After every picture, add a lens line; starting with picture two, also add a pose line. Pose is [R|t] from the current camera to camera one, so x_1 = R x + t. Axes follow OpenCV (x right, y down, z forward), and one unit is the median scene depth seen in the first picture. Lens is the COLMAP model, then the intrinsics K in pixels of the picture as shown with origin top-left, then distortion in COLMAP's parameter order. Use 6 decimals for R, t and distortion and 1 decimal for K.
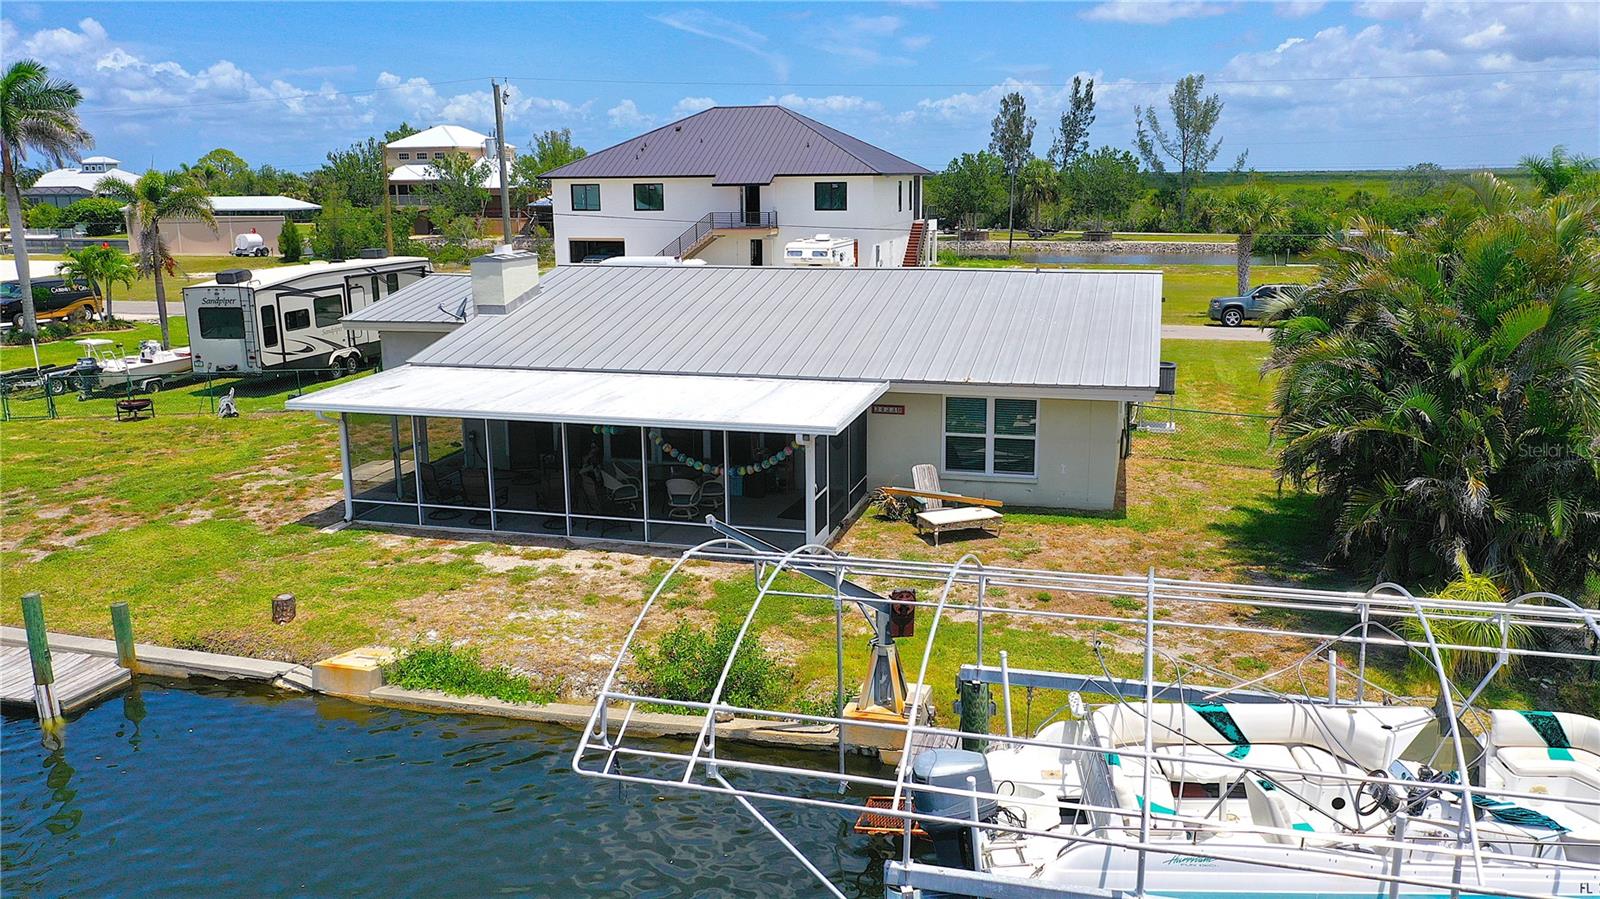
lens RADIAL K [[1254.0, 0, 800.0], [0, 1254.0, 449.5], [0, 0, 1]] dist [0.000120, 0.001249]
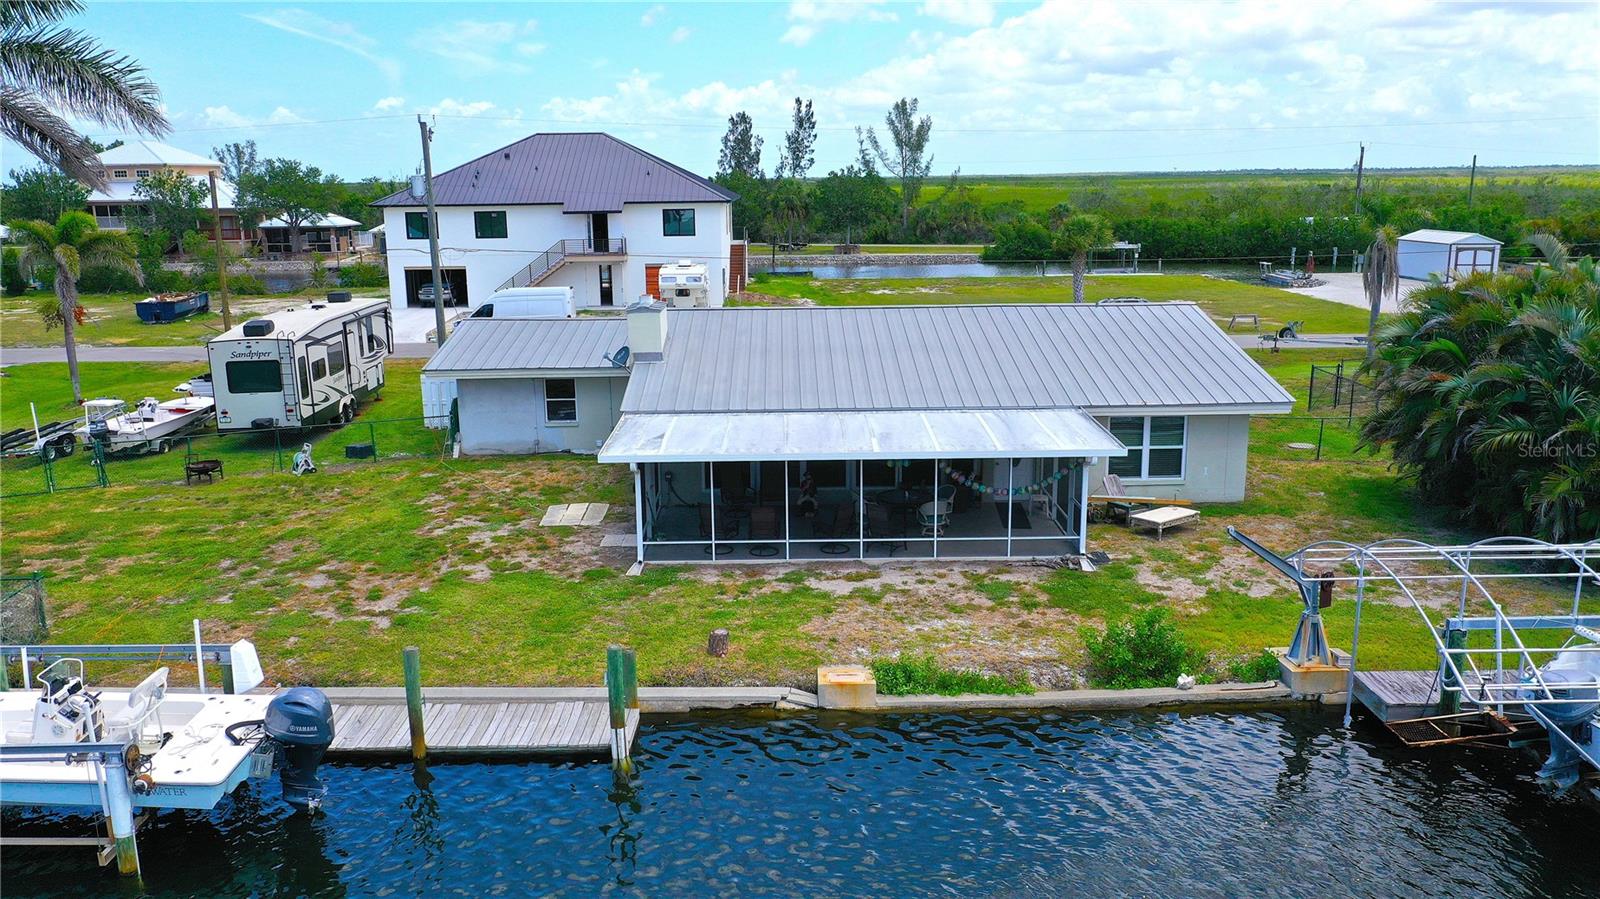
lens RADIAL K [[1254.0, 0, 800.0], [0, 1254.0, 449.5], [0, 0, 1]] dist [0.000120, 0.001249]
pose [[0.960229, -0.061451, 0.272368, -0.351247], [0.062659, 0.998026, 0.004271, -0.024442], [-0.272093, 0.012965, 0.962184, -0.050324]]
